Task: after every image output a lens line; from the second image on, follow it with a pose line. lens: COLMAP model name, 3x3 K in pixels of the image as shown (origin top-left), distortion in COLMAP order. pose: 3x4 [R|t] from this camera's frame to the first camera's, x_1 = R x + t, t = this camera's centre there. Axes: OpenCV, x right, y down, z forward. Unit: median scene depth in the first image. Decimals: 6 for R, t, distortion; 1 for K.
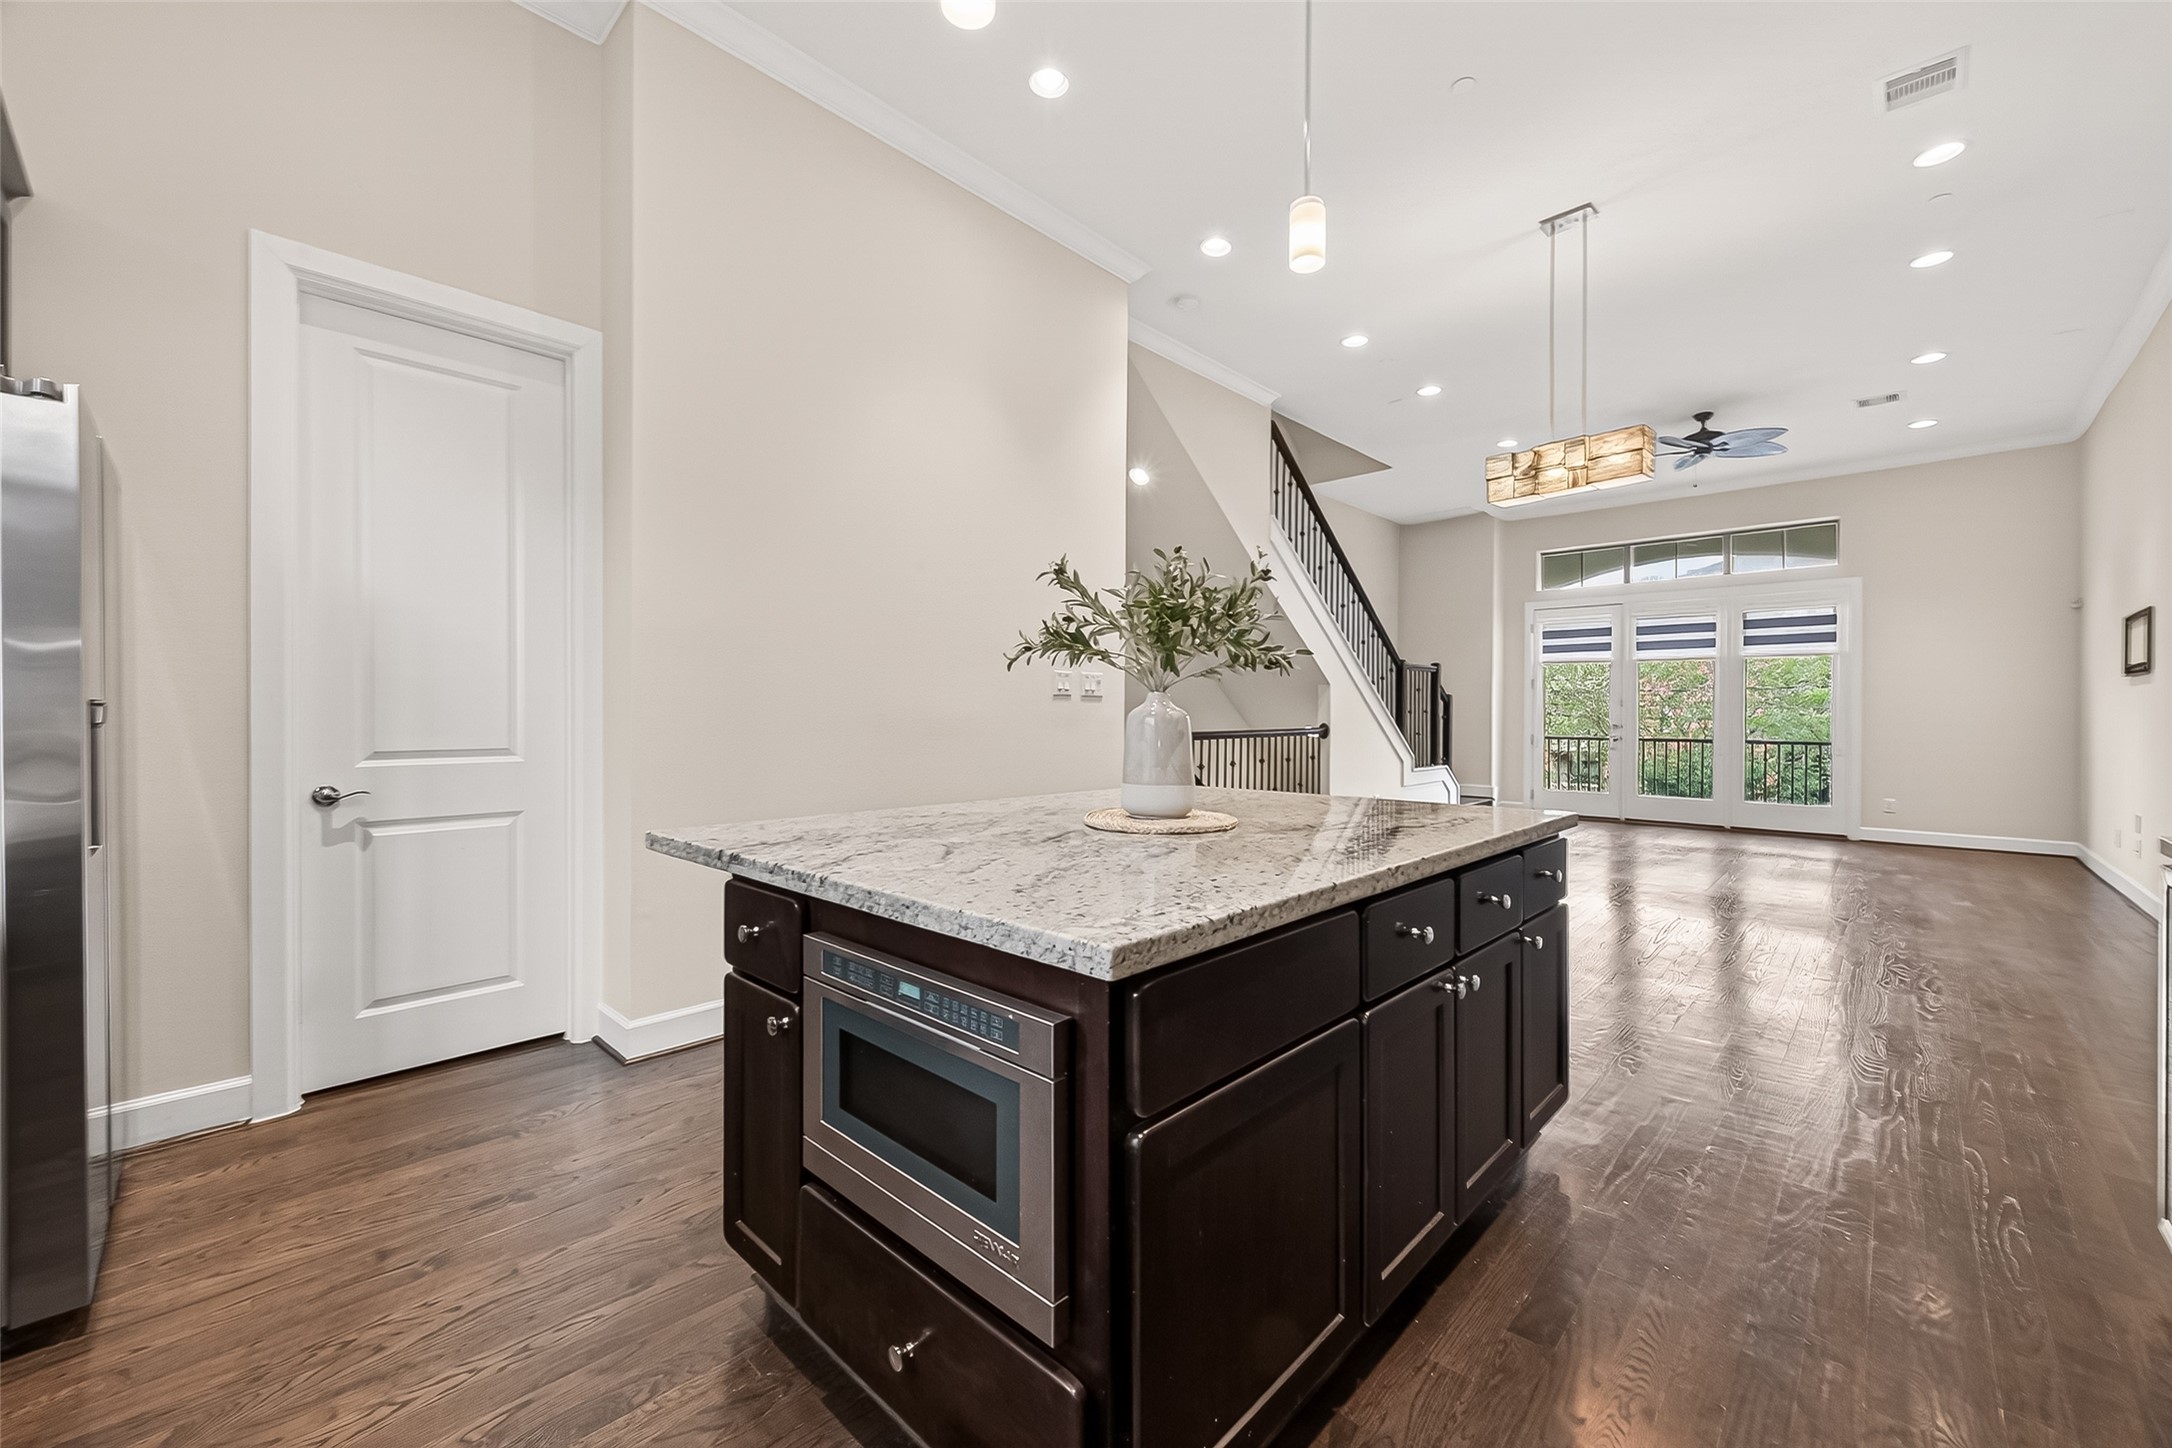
lens RADIAL K [[842.2, 0, 1086.4], [0, 842.2, 716.1], [0, 0, 1]] dist [0.000059, 0.000381]
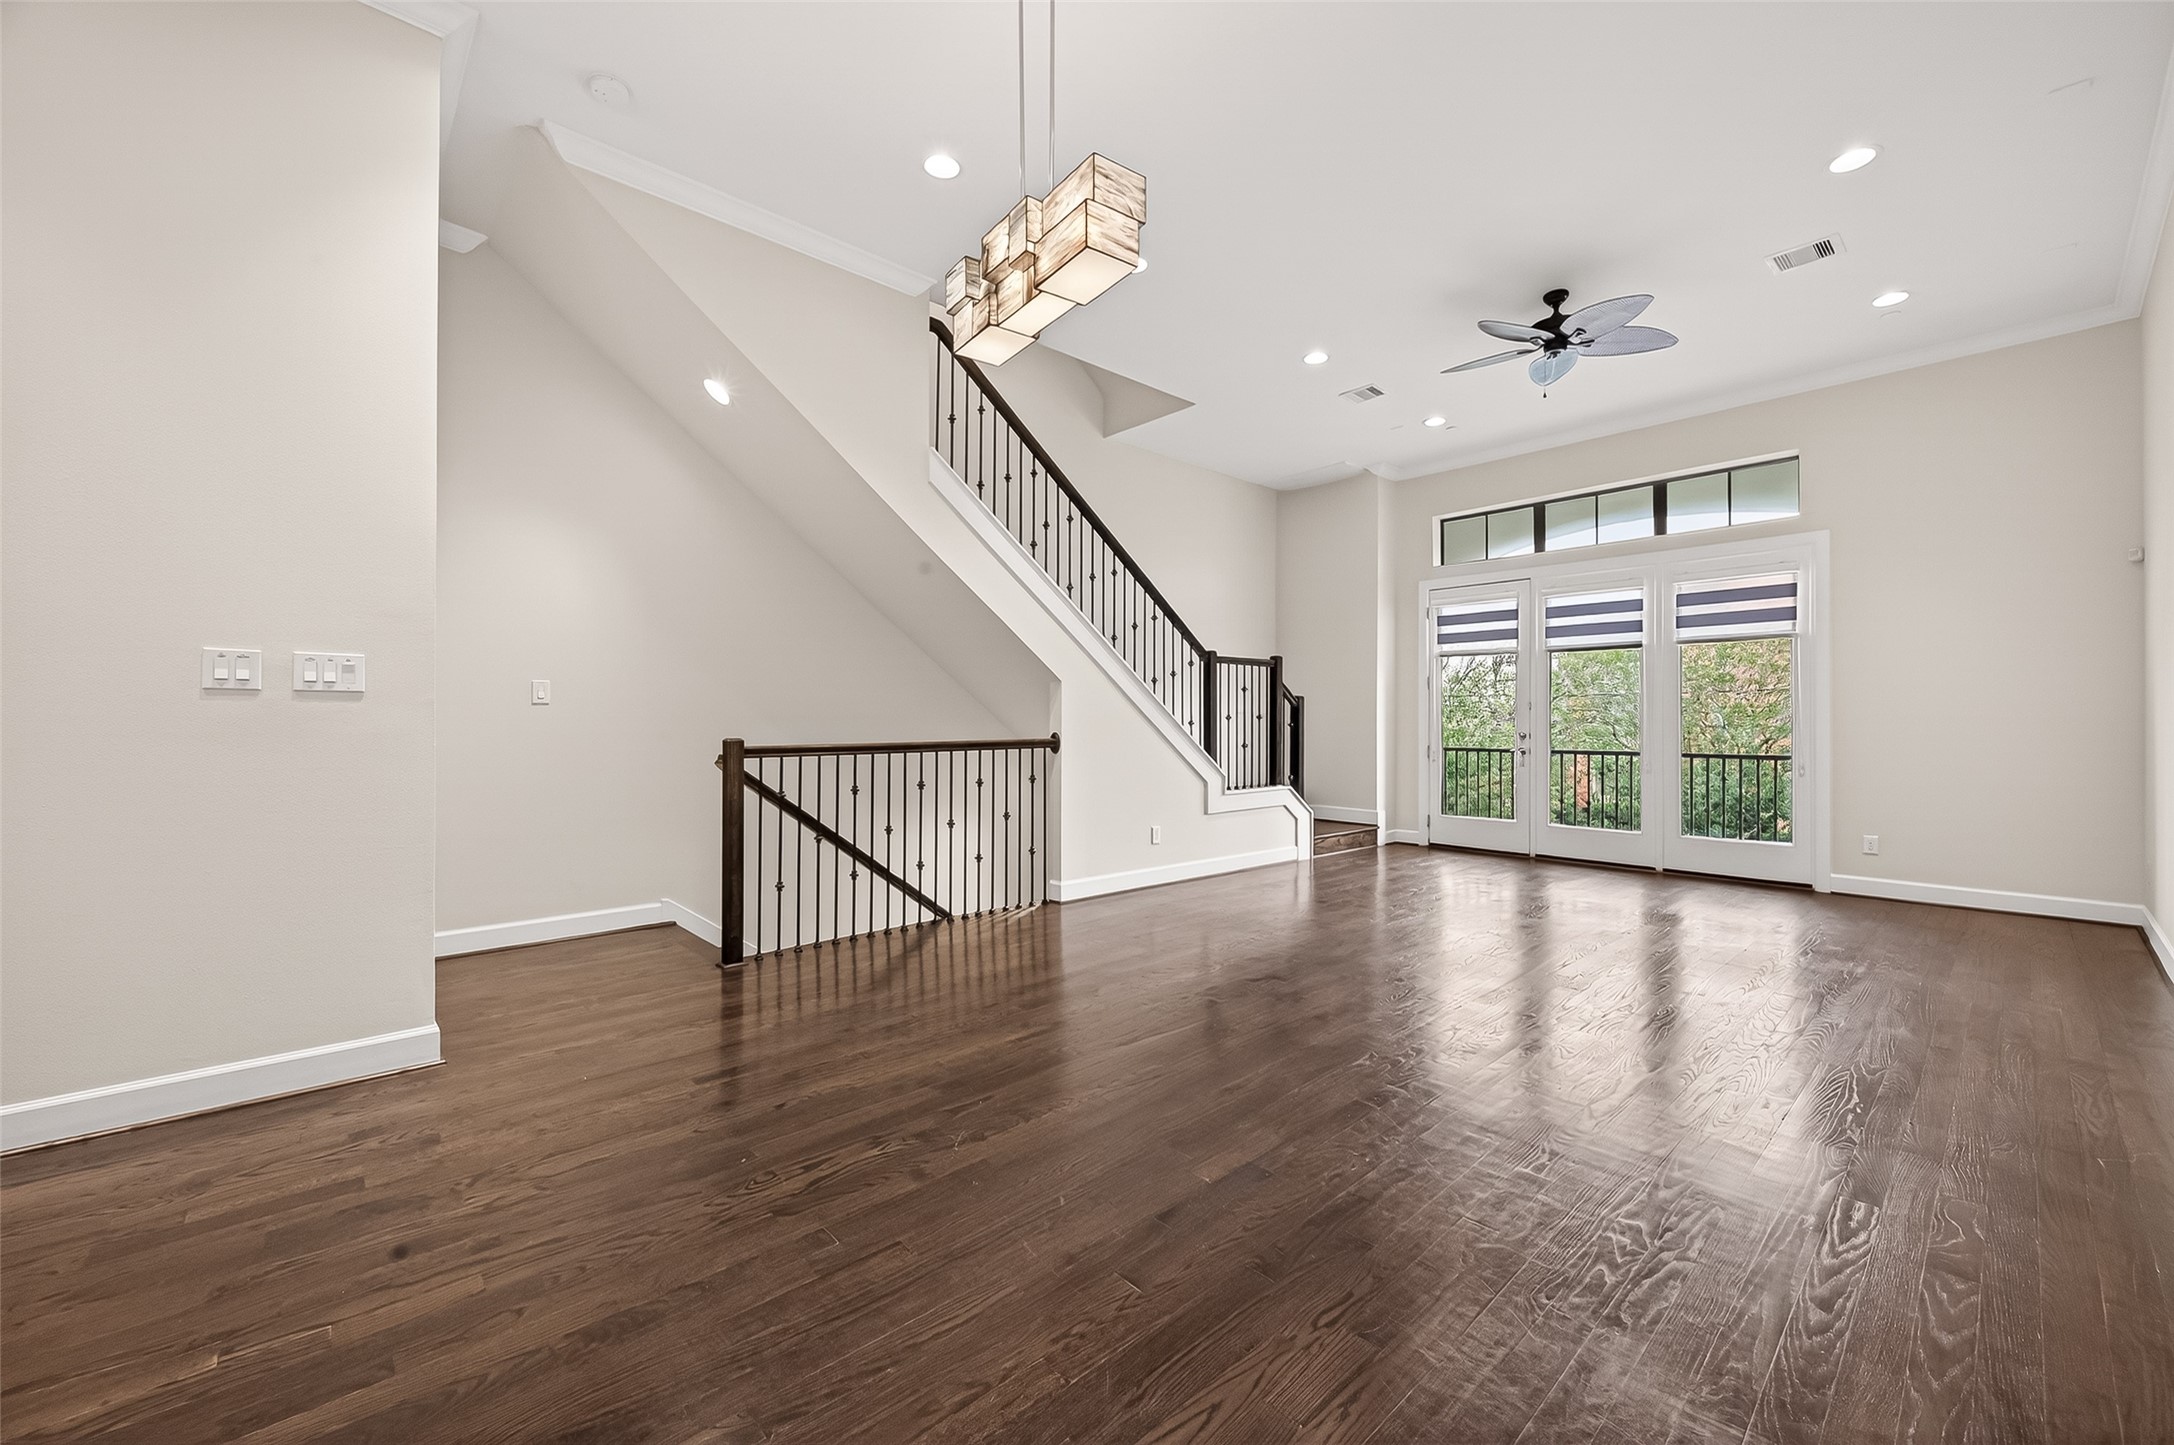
lens RADIAL K [[843.0, 0, 1077.7], [0, 843.0, 712.2], [0, 0, 1]] dist [0.000059, 0.000381]
pose [[0.997880, -0.003636, -0.064972, 0.306867], [0.002646, 0.999879, -0.015317, 0.001722], [0.065020, 0.015113, 0.997770, 0.223080]]
